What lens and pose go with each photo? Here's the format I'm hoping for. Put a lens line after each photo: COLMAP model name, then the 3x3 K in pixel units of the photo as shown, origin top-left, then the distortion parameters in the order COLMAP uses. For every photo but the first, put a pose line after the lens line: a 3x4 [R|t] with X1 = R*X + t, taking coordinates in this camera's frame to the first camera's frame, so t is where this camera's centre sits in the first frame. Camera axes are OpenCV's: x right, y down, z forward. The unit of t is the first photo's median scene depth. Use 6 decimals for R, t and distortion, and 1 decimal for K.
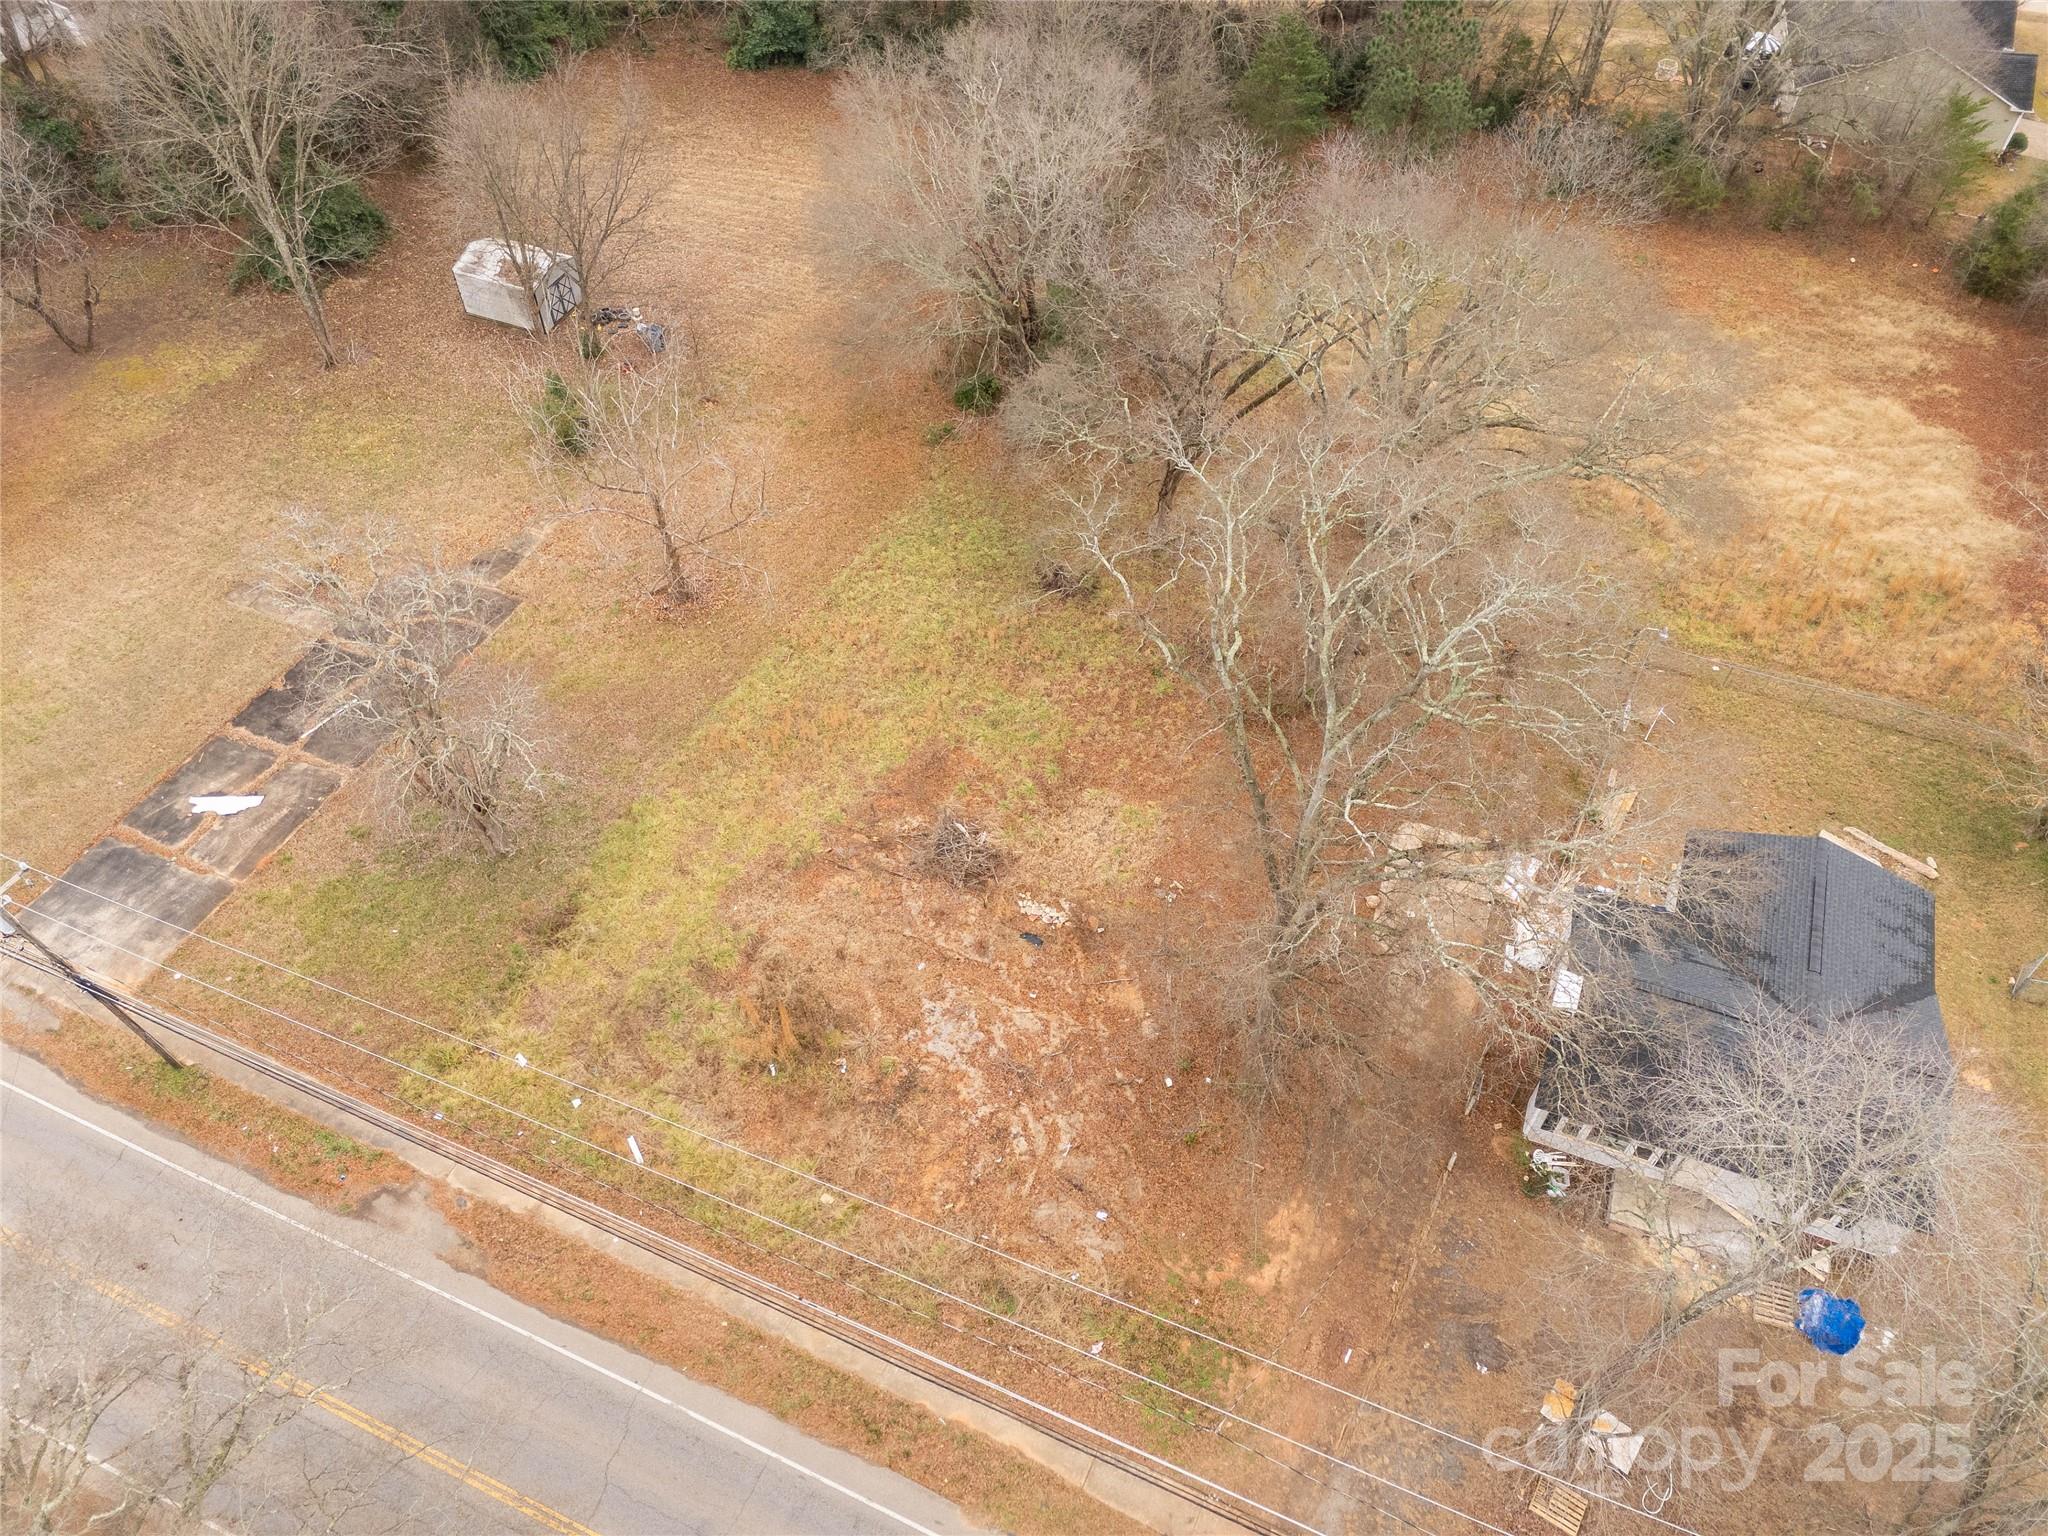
lens RADIAL K [[1500.6, 0, 1021.5], [0, 1500.6, 764.5], [0, 0, 1]] dist [0.099086, -0.099403]
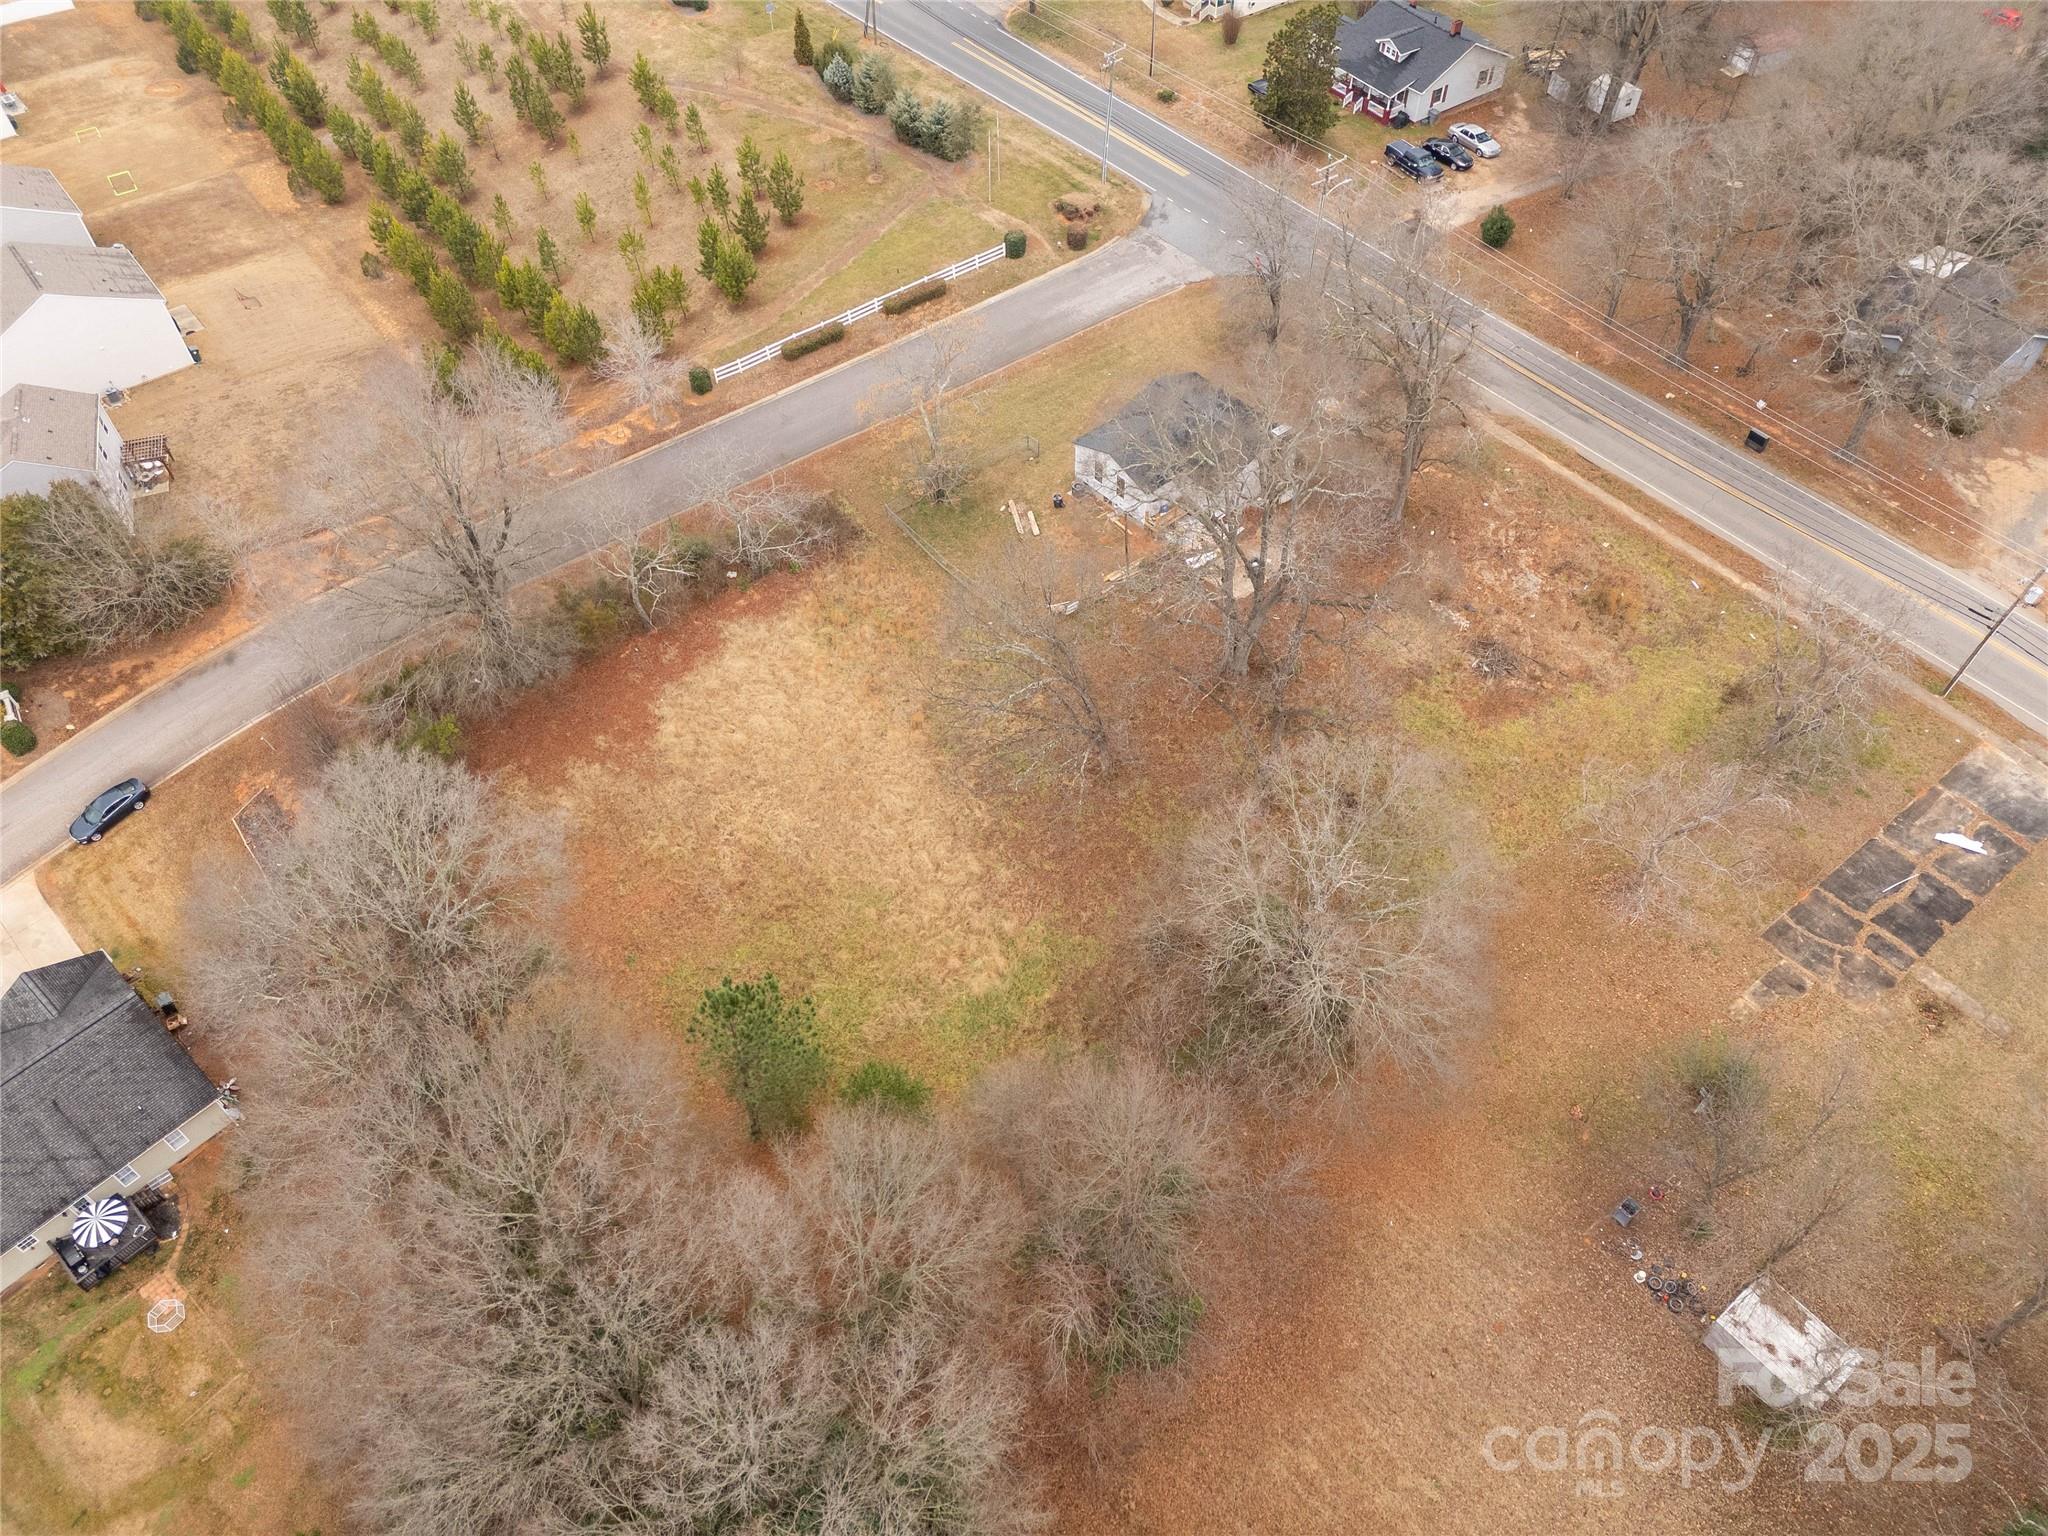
lens RADIAL K [[1473.9, 0, 1018.1], [0, 1473.9, 786.1], [0, 0, 1]] dist [0.074330, -0.058817]
pose [[-0.883534, -0.350153, 0.311063, -0.143618], [0.371625, -0.119881, 0.920610, -1.749699], [-0.285064, 0.928990, 0.236045, 0.893290]]
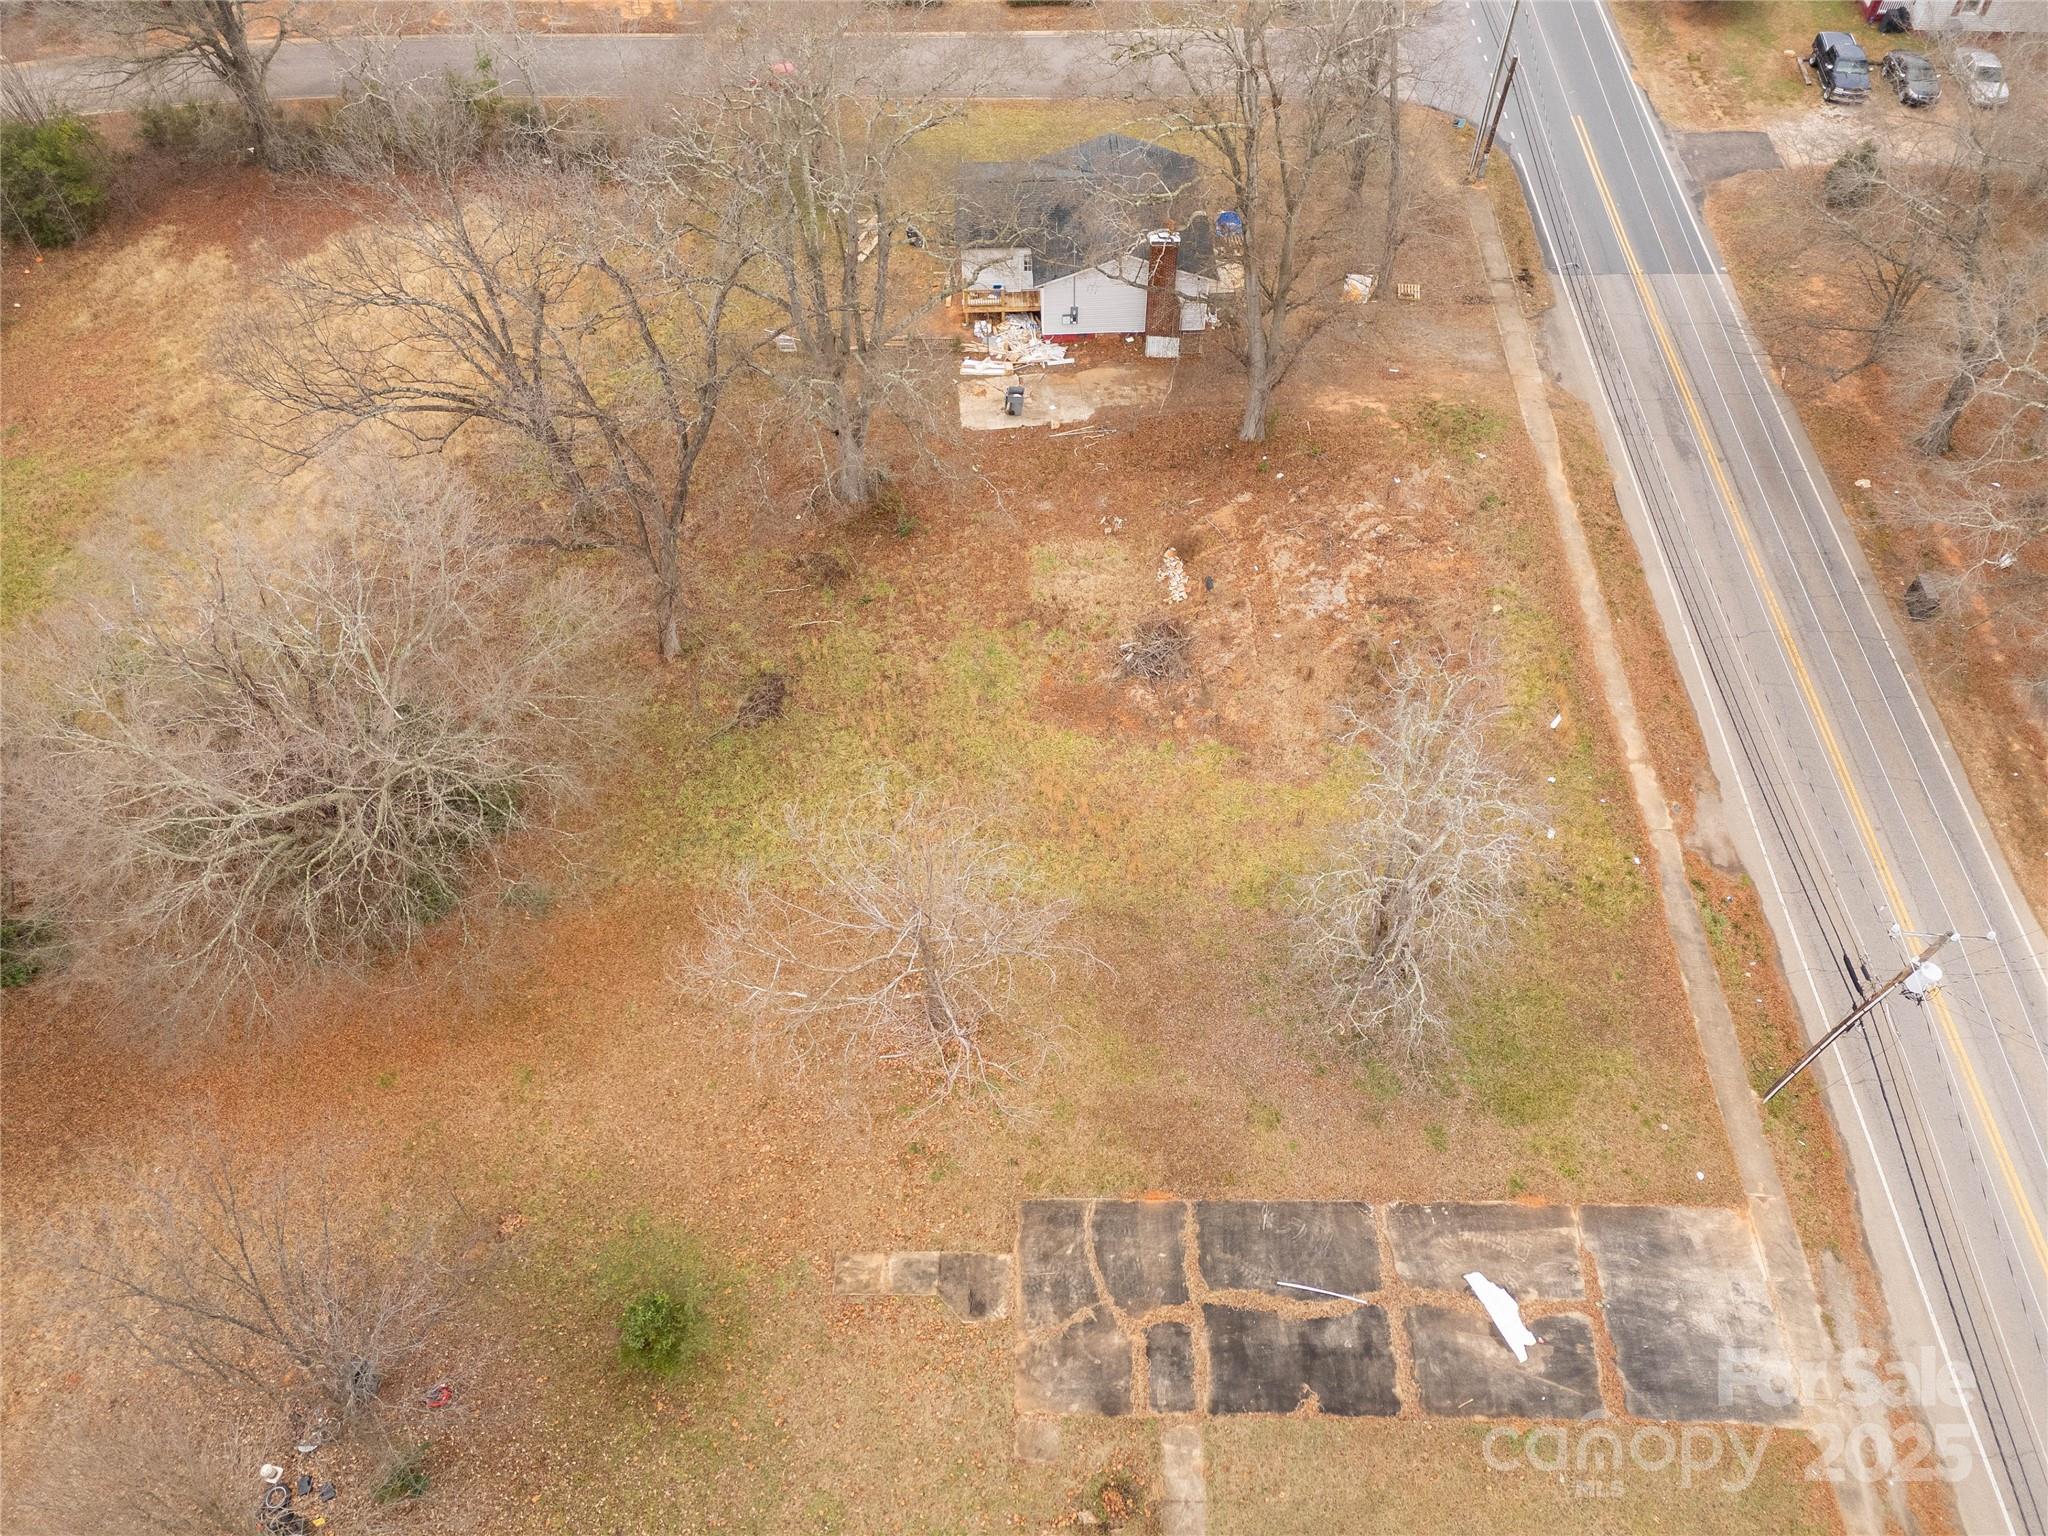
lens RADIAL K [[1495.5, 0, 1020.3], [0, 1495.5, 771.2], [0, 0, 1]] dist [0.081146, -0.069177]
pose [[-0.386795, -0.710250, 0.588162, -0.705734], [0.714764, 0.172088, 0.677863, -0.733056], [-0.582667, 0.682591, 0.441098, 0.642299]]
